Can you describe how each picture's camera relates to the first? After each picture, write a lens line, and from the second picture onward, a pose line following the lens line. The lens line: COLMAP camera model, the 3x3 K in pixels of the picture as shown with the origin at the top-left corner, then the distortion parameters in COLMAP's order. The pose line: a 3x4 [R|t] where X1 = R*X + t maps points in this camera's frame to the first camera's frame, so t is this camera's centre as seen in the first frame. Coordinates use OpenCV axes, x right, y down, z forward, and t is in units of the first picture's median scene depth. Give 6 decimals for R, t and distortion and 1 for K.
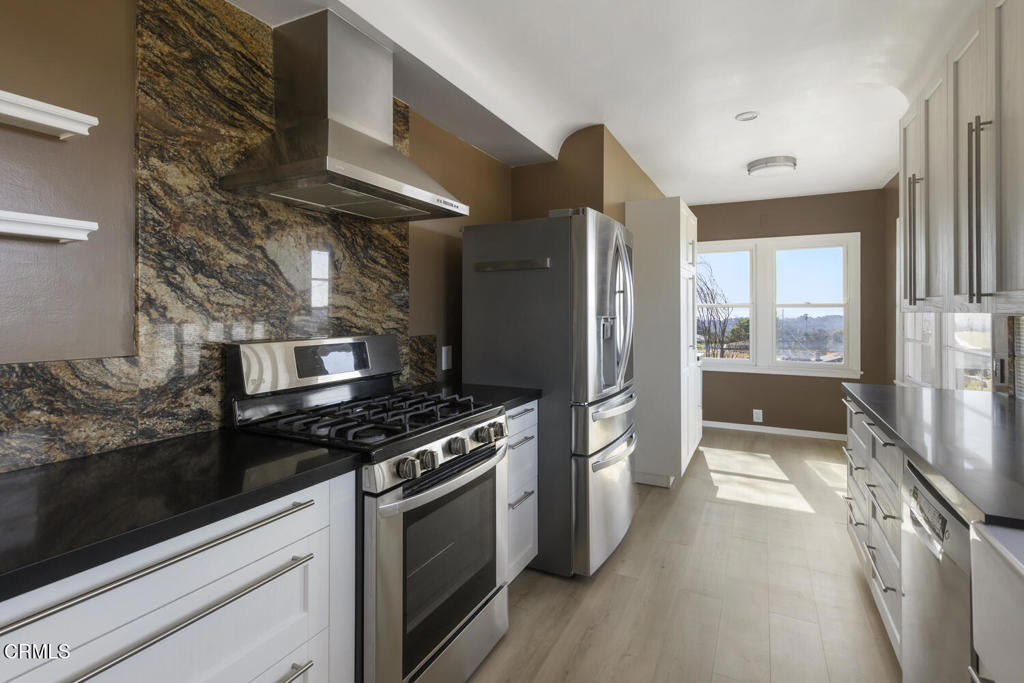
lens RADIAL K [[481.3, 0, 511.0], [0, 481.3, 309.1], [0, 0, 1]] dist [0.000807, 0.000033]
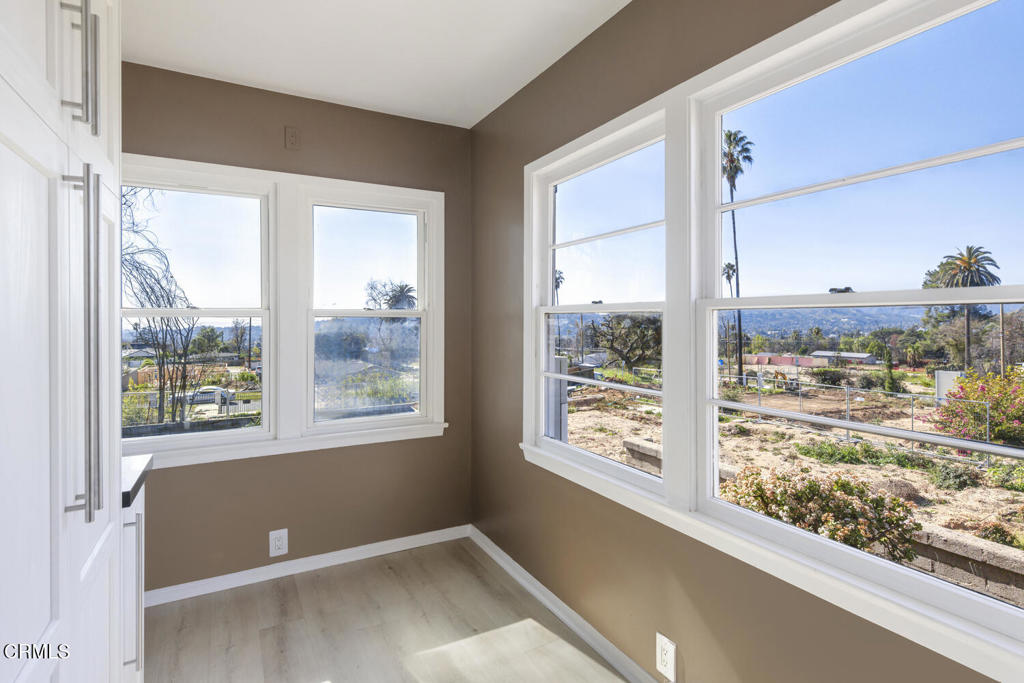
lens RADIAL K [[521.6, 0, 512.1], [0, 521.6, 318.8], [0, 0, 1]] dist [-0.001535, -0.000196]
pose [[0.556412, -0.001335, 0.830906, 0.211472], [-0.005573, 0.999970, 0.005339, -0.005100], [-0.830888, -0.007601, 0.556387, 0.521071]]
